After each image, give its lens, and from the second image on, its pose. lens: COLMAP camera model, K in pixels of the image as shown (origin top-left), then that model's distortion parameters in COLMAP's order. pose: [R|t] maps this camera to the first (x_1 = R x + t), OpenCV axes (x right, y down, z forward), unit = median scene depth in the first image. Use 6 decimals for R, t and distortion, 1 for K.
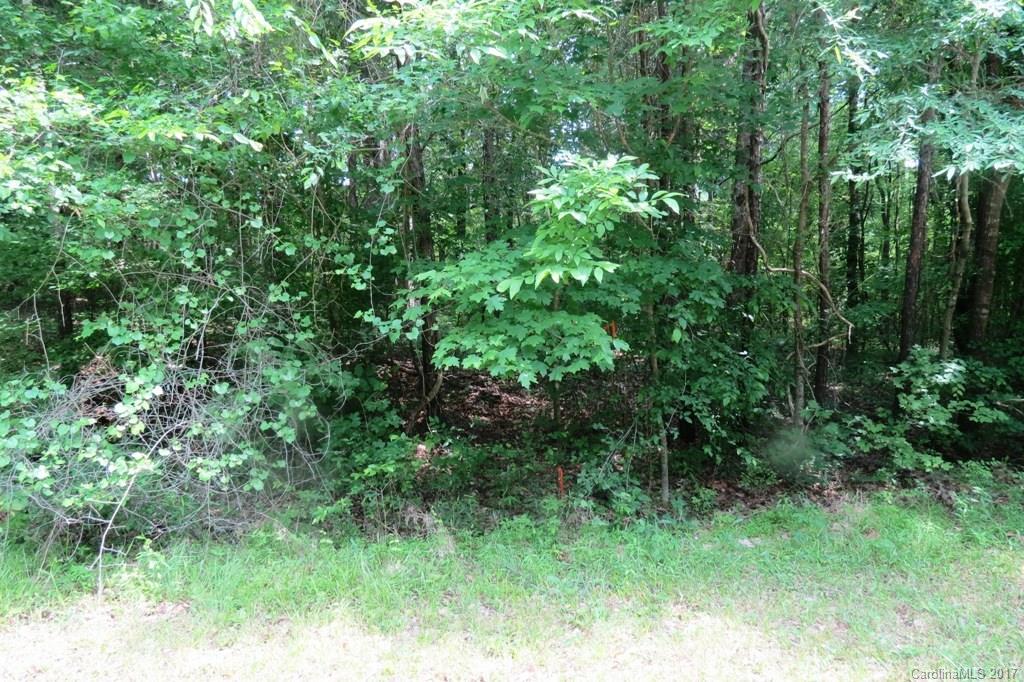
lens RADIAL K [[730.9, 0, 515.7], [0, 730.9, 336.1], [0, 0, 1]] dist [-0.027997, 0.009042]
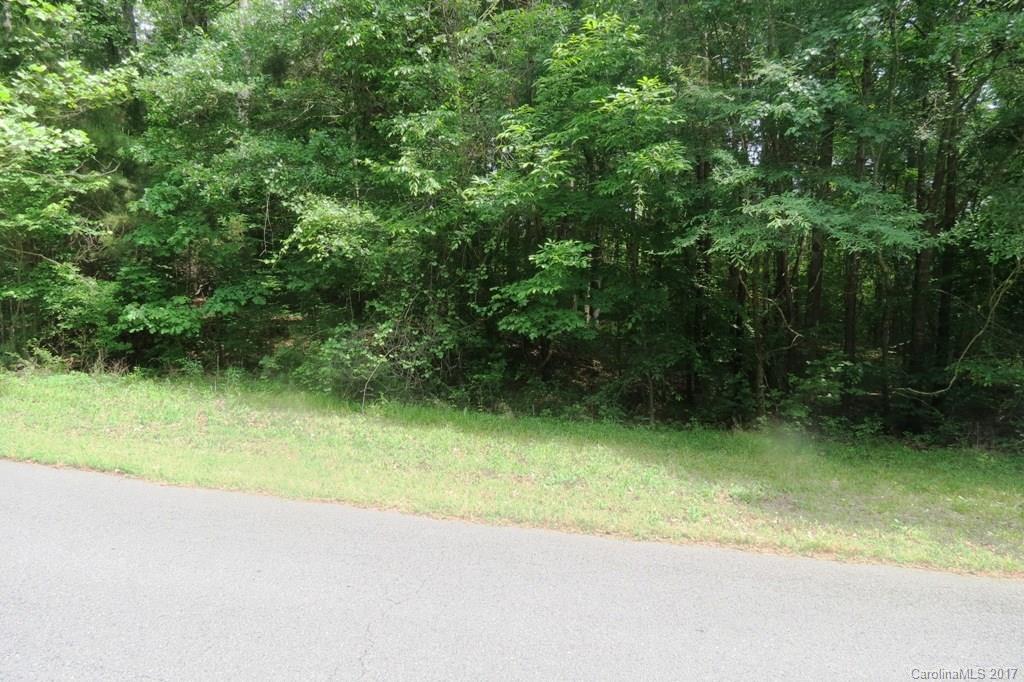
lens RADIAL K [[730.9, 0, 510.7], [0, 730.9, 345.2], [0, 0, 1]] dist [-0.027997, 0.009042]
pose [[0.938901, 0.072257, -0.336516, 0.712052], [-0.077974, 0.996949, -0.003487, 0.100138], [0.335237, 0.029513, 0.941671, -1.171061]]
